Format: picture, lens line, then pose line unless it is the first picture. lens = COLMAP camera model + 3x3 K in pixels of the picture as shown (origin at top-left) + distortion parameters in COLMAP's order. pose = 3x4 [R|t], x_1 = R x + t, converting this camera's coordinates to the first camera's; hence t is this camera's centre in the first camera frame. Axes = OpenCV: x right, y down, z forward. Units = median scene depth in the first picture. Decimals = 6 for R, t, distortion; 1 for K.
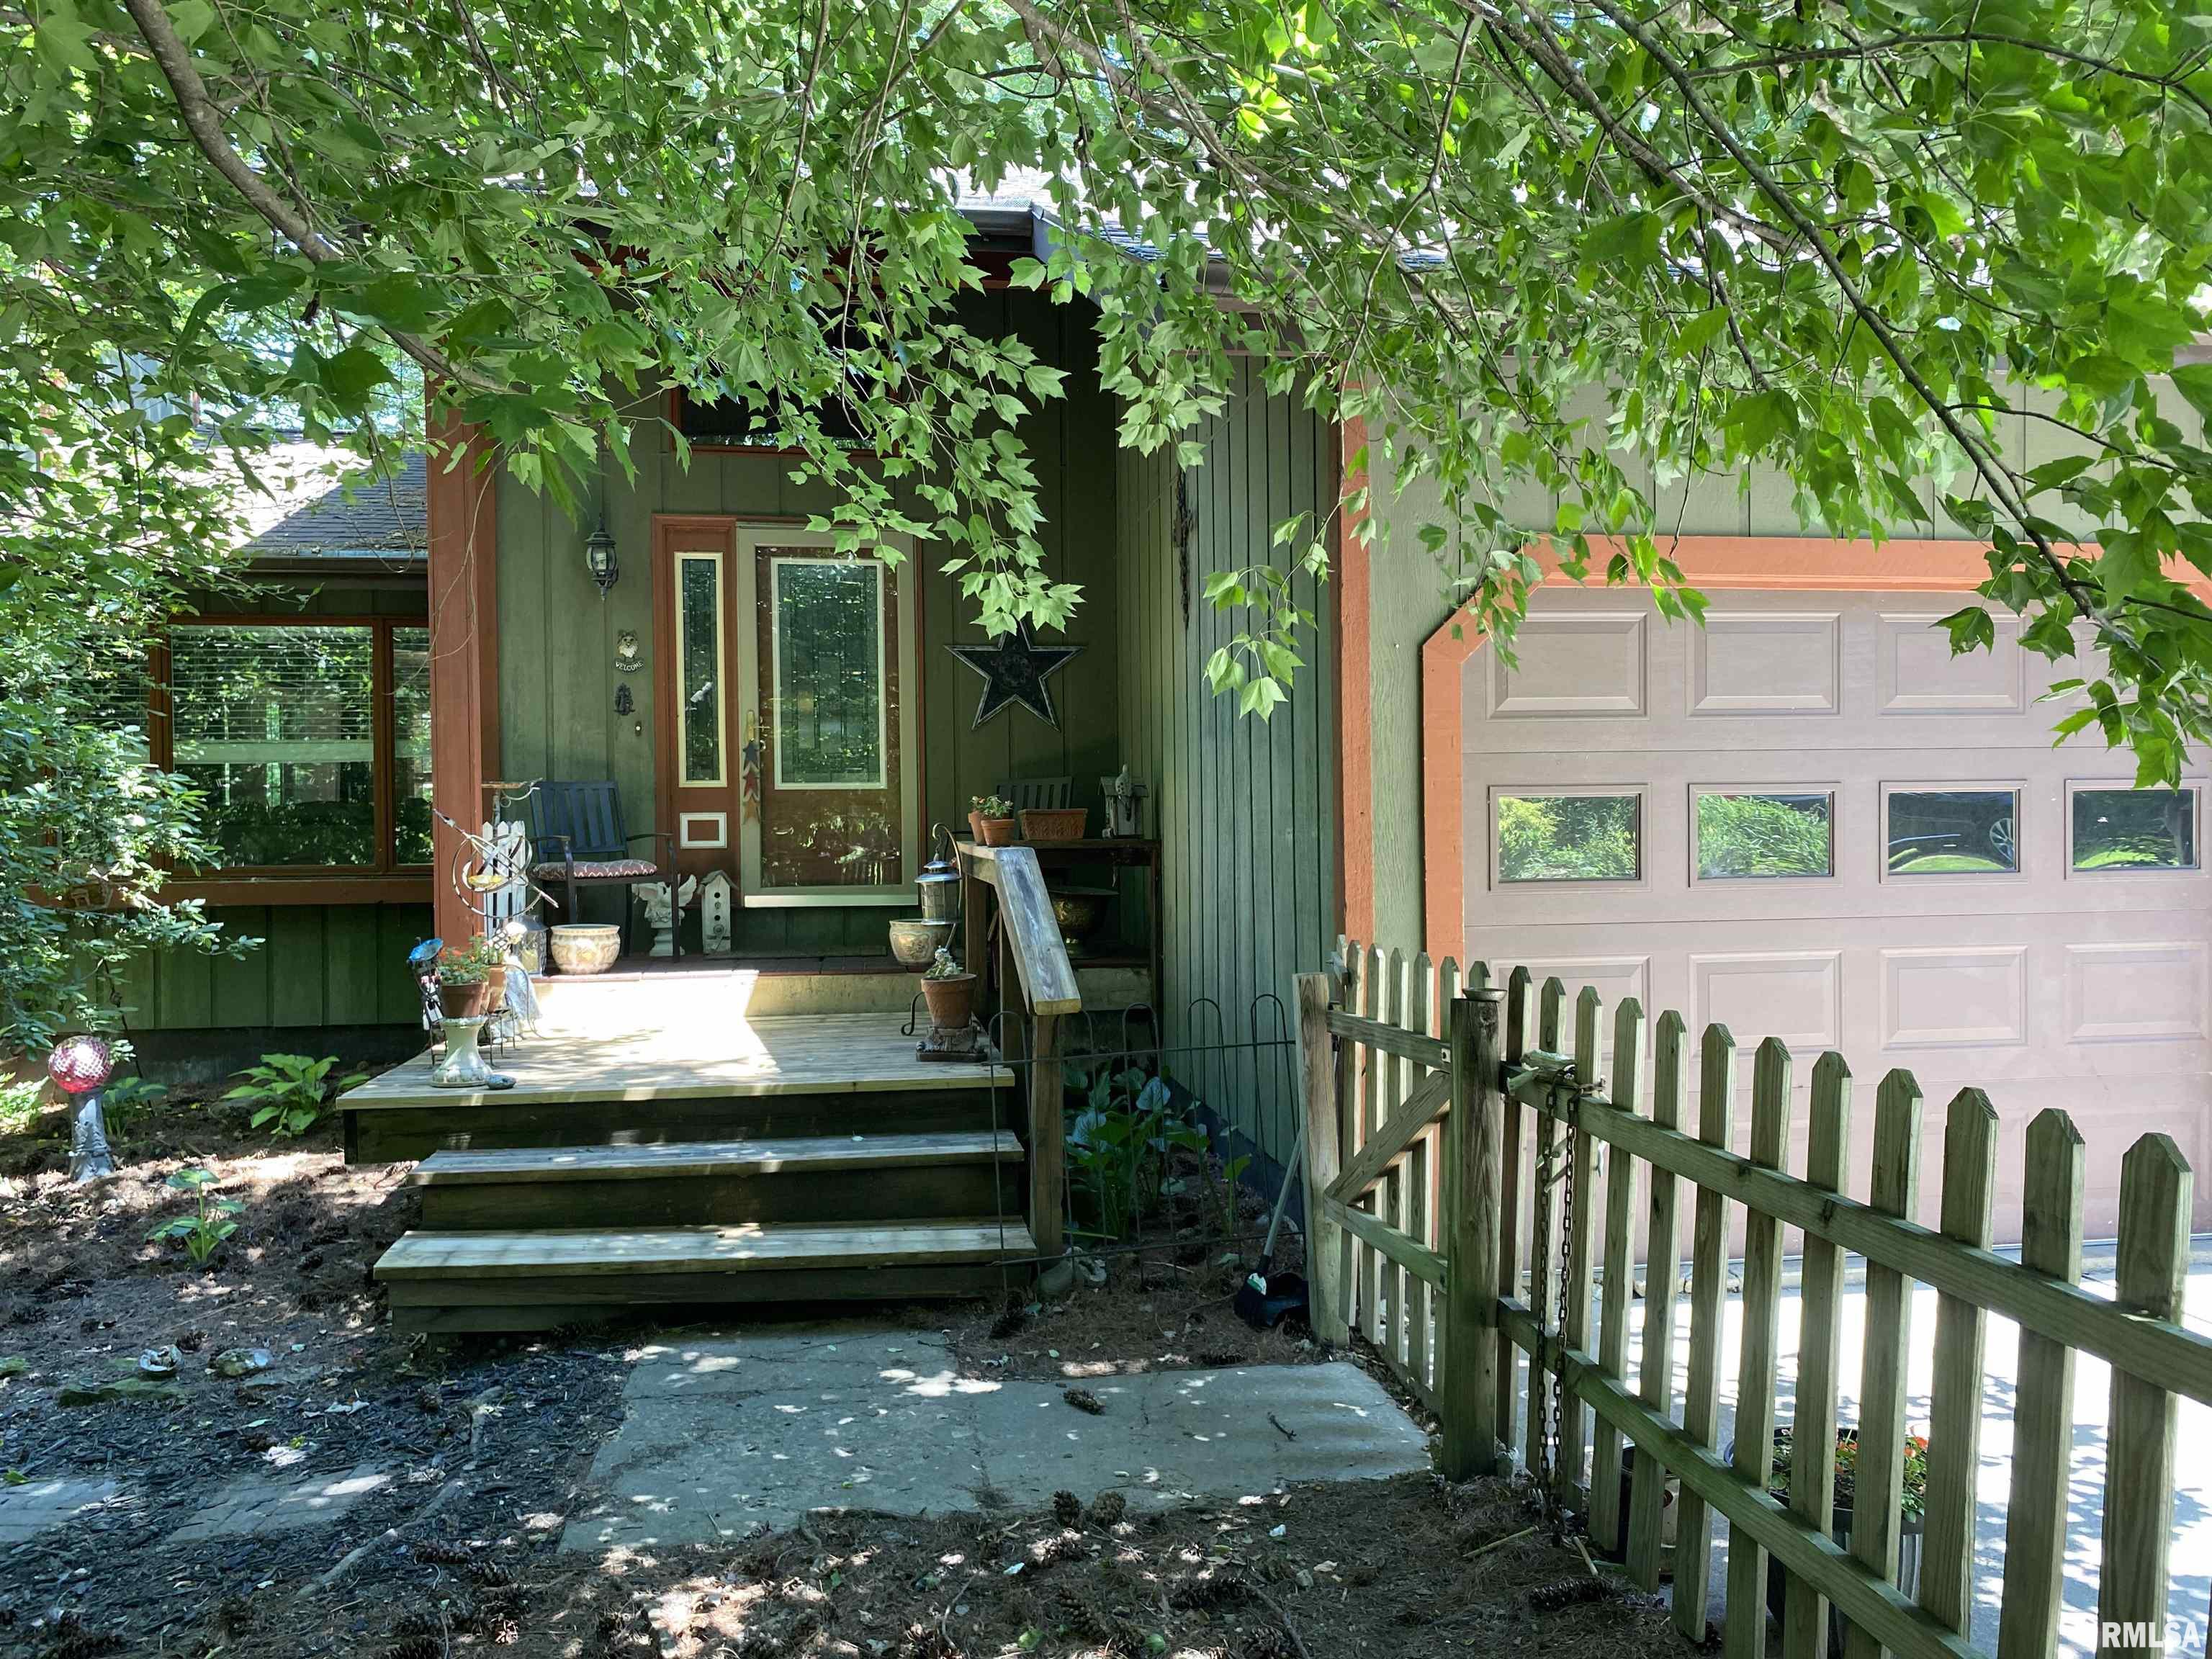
lens RADIAL K [[1687.4, 0, 1104.6], [0, 1687.4, 830.5], [0, 0, 1]] dist [-0.002846, -0.000971]
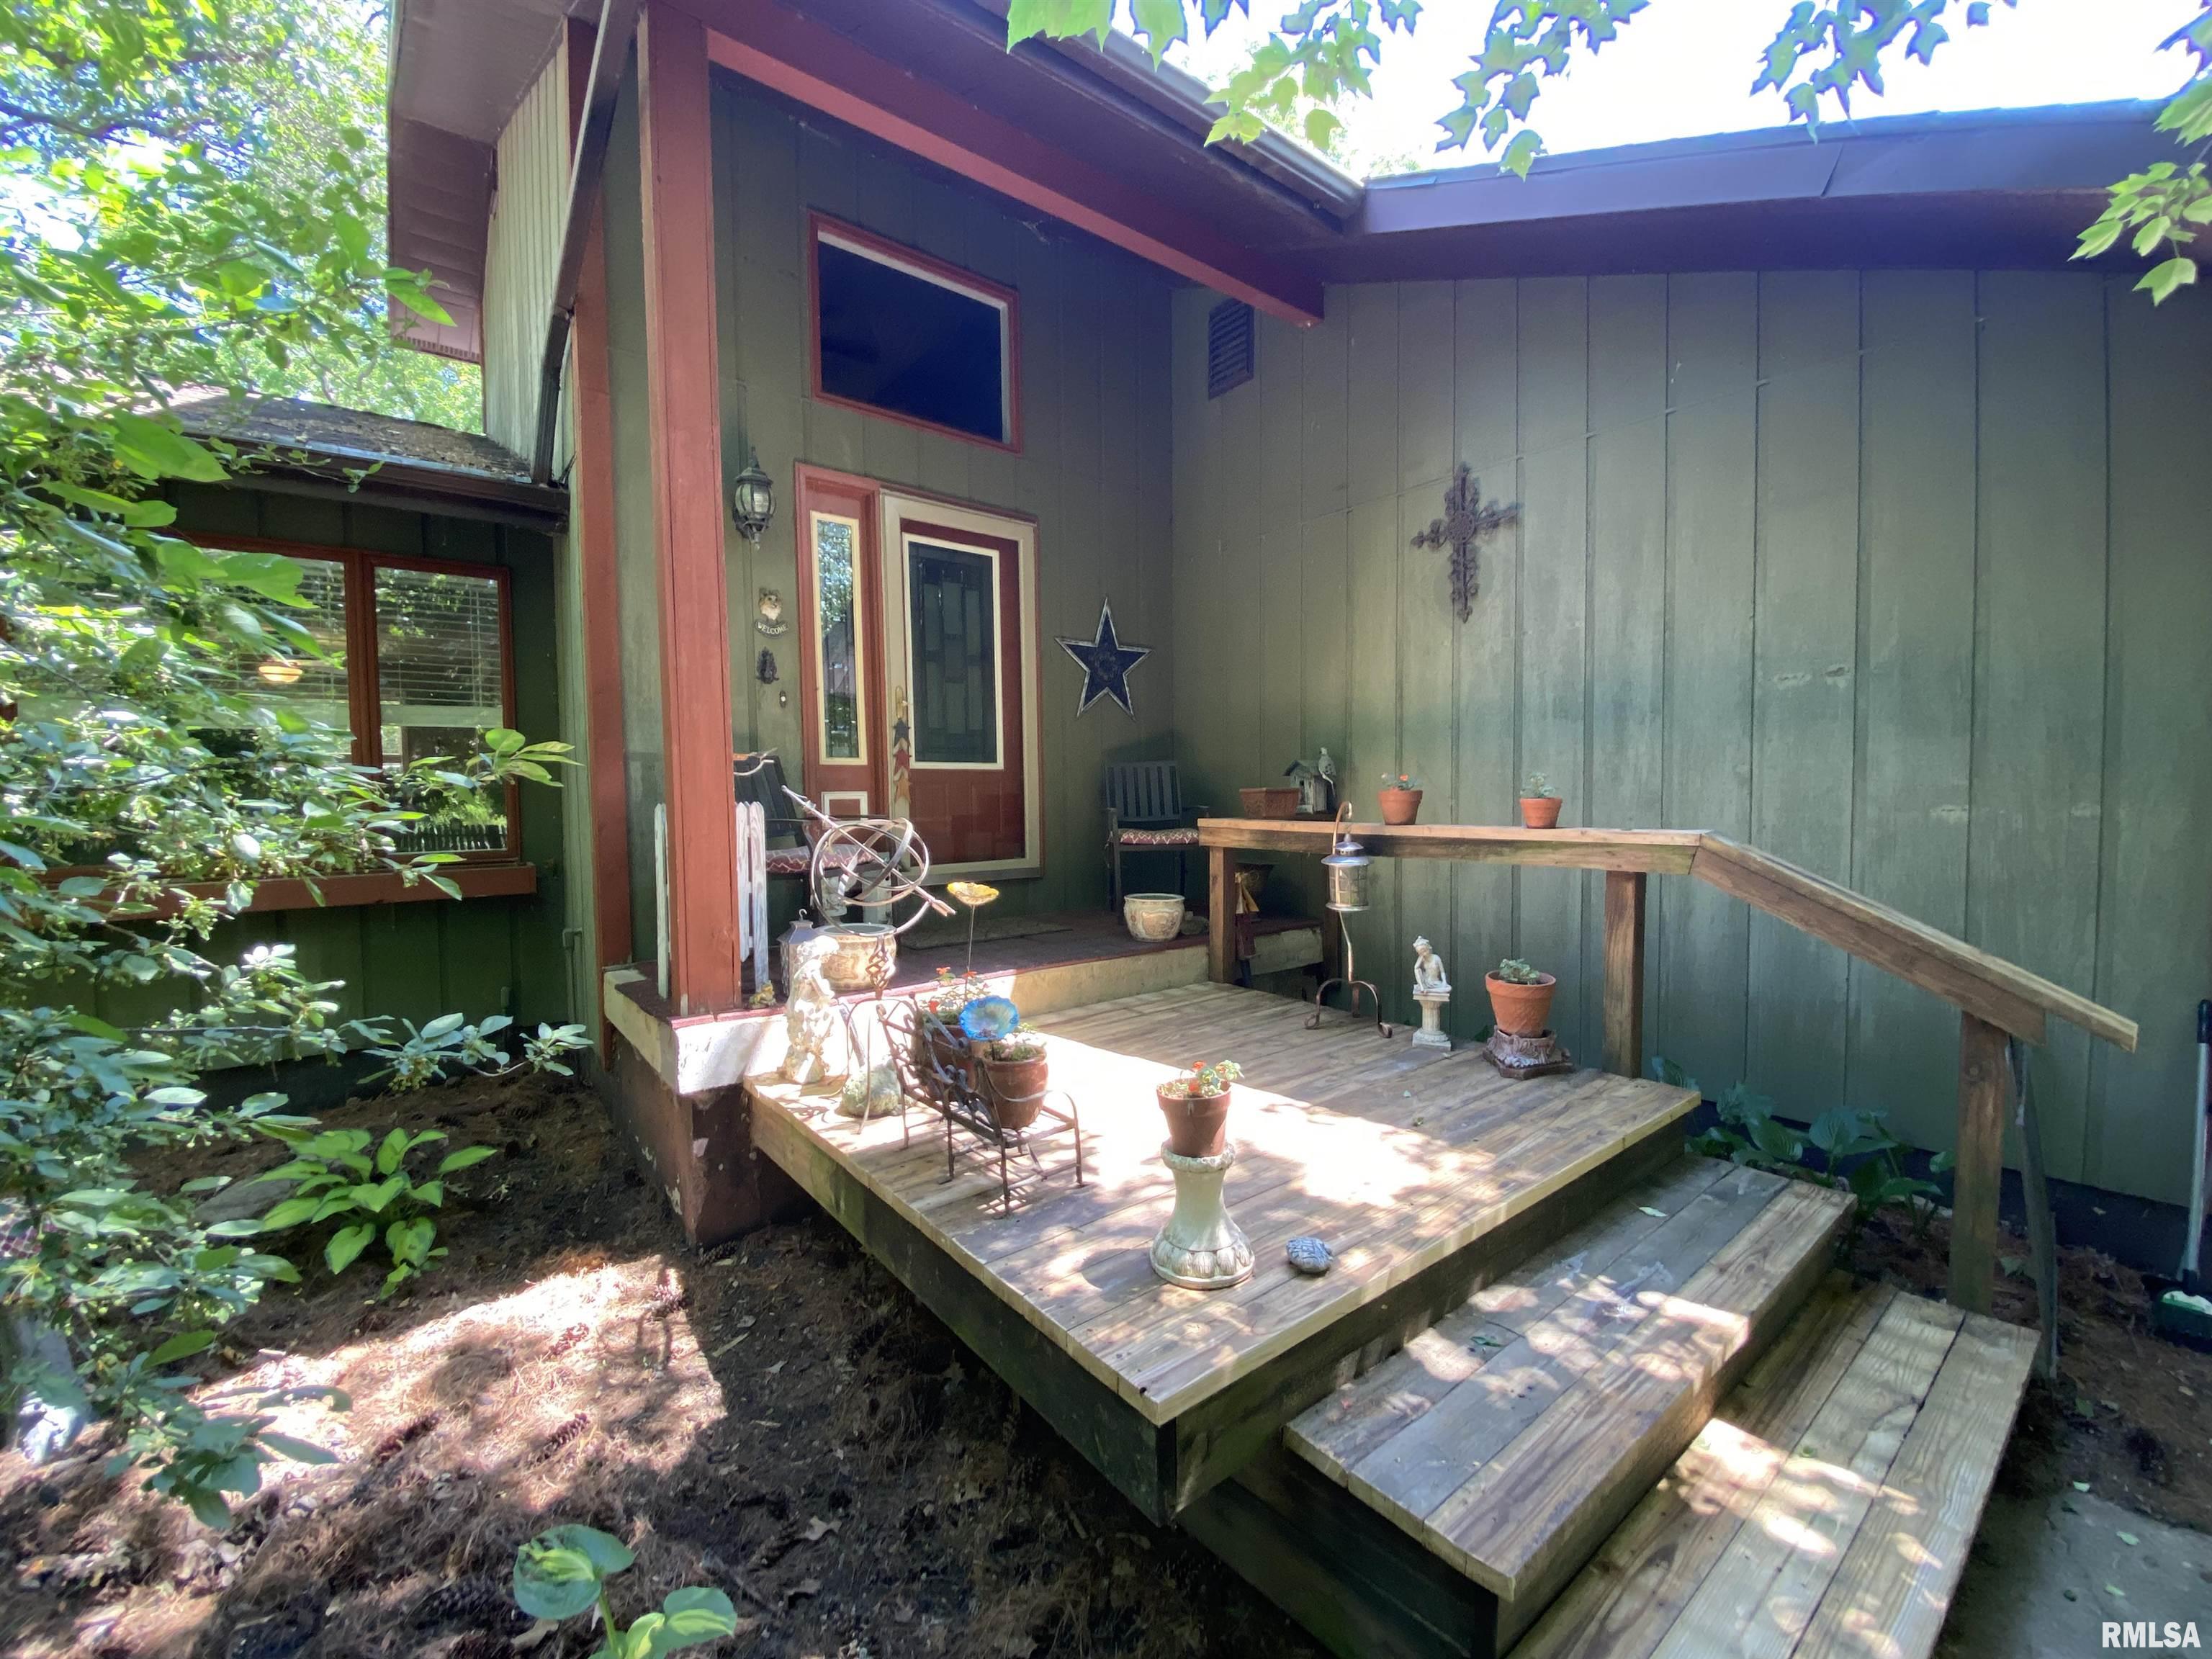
lens RADIAL K [[904.4, 0, 1105.3], [0, 904.4, 826.5], [0, 0, 1]] dist [-0.000130, 0.000018]
pose [[0.872107, -0.019143, 0.488940, -0.364627], [0.006272, 0.999590, 0.027949, -0.004485], [-0.489275, -0.021308, 0.871869, 0.489414]]
